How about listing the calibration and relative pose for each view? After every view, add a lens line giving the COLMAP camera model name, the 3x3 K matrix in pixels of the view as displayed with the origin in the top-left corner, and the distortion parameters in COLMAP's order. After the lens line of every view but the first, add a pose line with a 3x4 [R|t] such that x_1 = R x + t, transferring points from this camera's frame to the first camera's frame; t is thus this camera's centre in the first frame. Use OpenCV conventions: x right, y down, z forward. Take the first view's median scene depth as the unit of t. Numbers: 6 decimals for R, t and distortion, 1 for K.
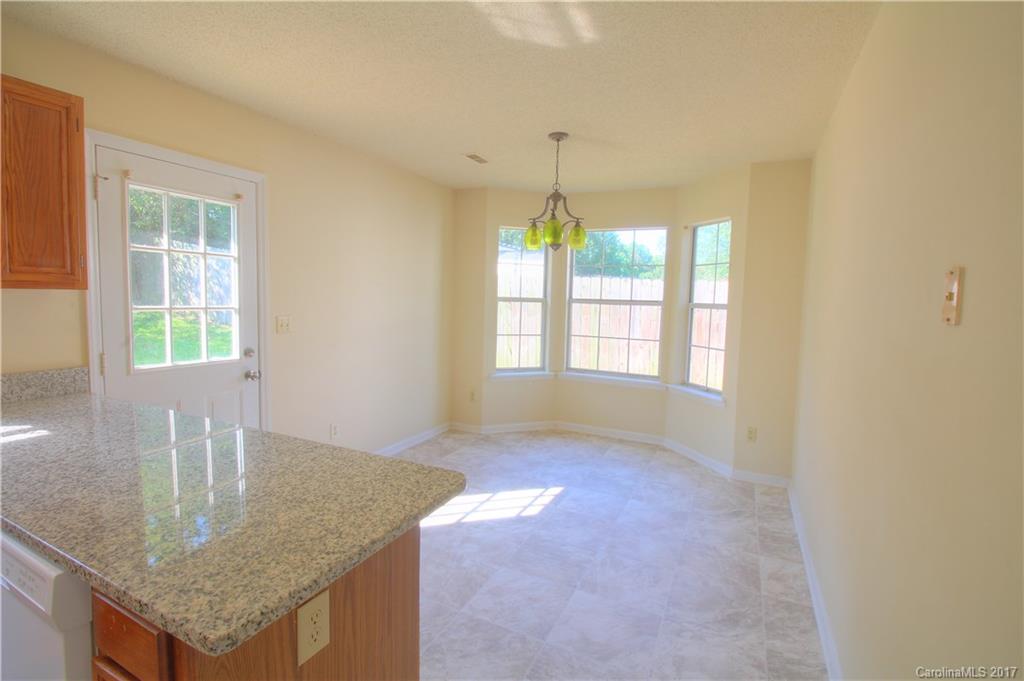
lens RADIAL K [[476.6, 0, 508.0], [0, 476.6, 335.1], [0, 0, 1]] dist [-0.016714, -0.004200]
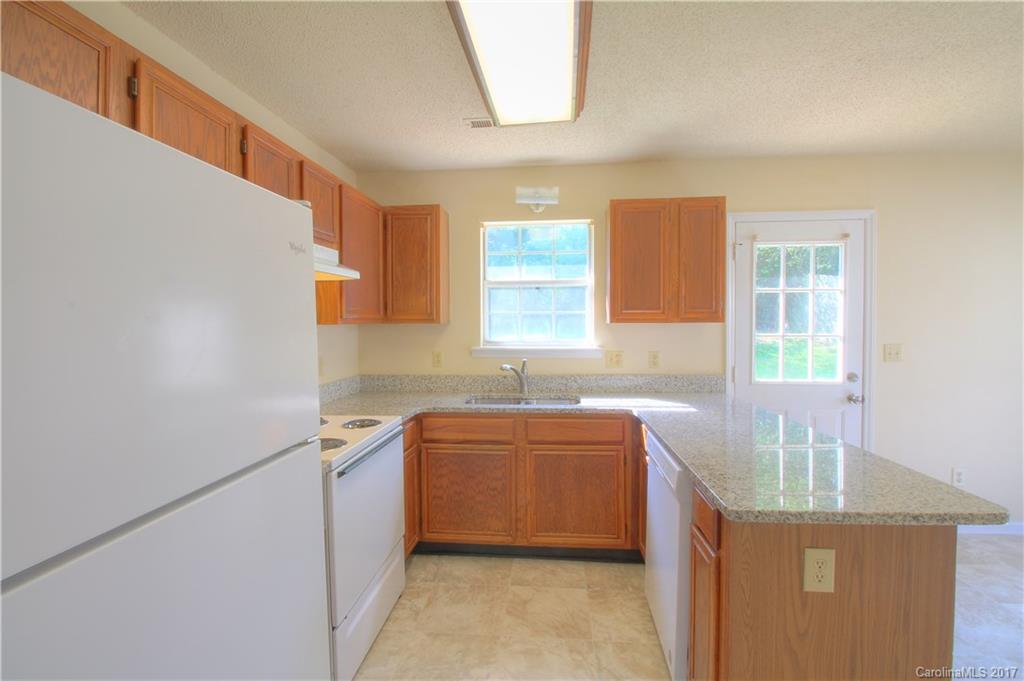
lens RADIAL K [[476.6, 0, 508.0], [0, 476.6, 333.8], [0, 0, 1]] dist [-0.016714, -0.004200]
pose [[0.355527, -0.000999, -0.934666, 0.227195], [-0.061055, 0.997839, -0.024291, 0.015367], [0.932670, 0.065702, 0.354697, -0.147617]]
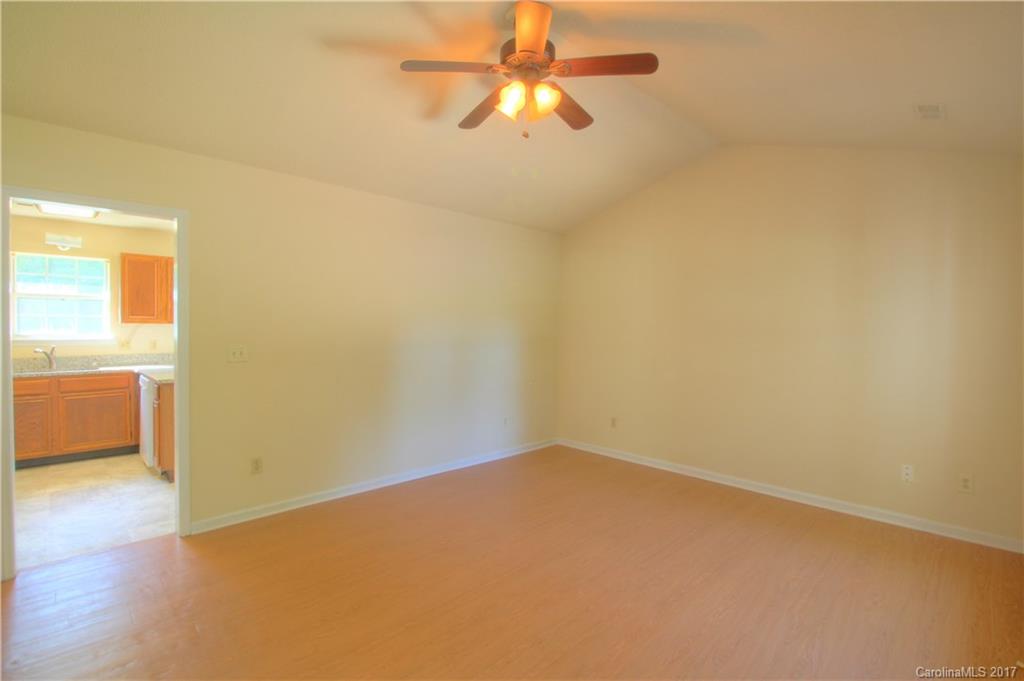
lens RADIAL K [[476.6, 0, 508.3], [0, 476.6, 335.6], [0, 0, 1]] dist [-0.016714, -0.004200]
pose [[0.941919, -0.009035, -0.335719, 1.566100], [-0.013347, 0.997841, -0.064301, 0.113268], [0.335575, 0.065047, 0.939765, -0.889614]]
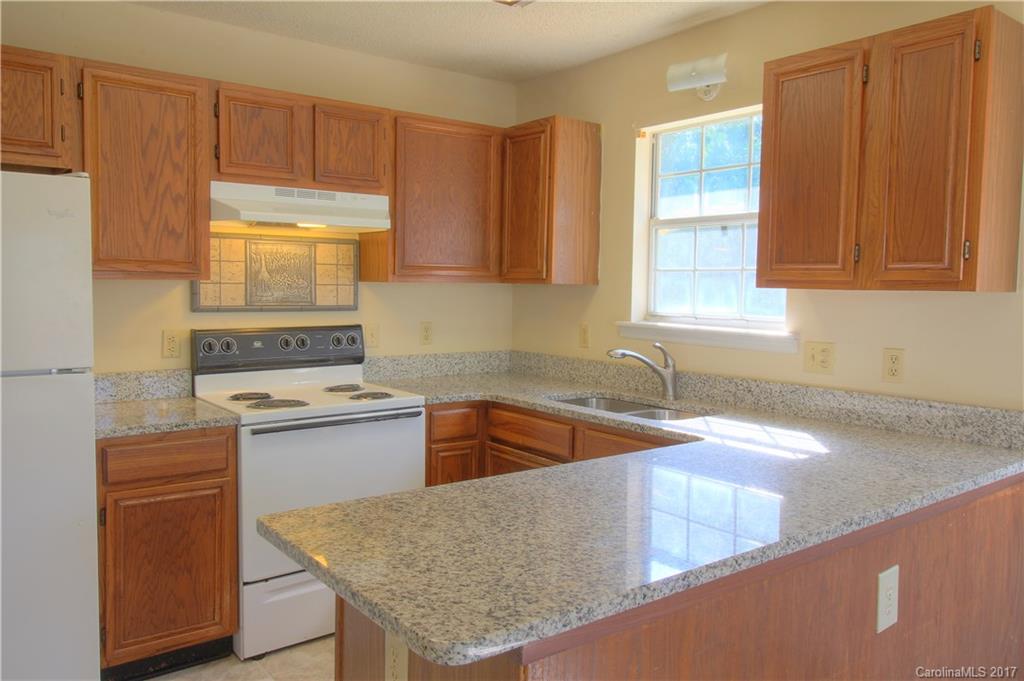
lens RADIAL K [[766.2, 0, 513.2], [0, 766.2, 332.9], [0, 0, 1]] dist [0.002219, 0.001841]
pose [[-0.443284, 0.027279, -0.895966, 0.318659], [-0.096711, 0.992247, 0.078059, -0.049720], [0.891149, 0.121252, -0.437209, 0.751619]]
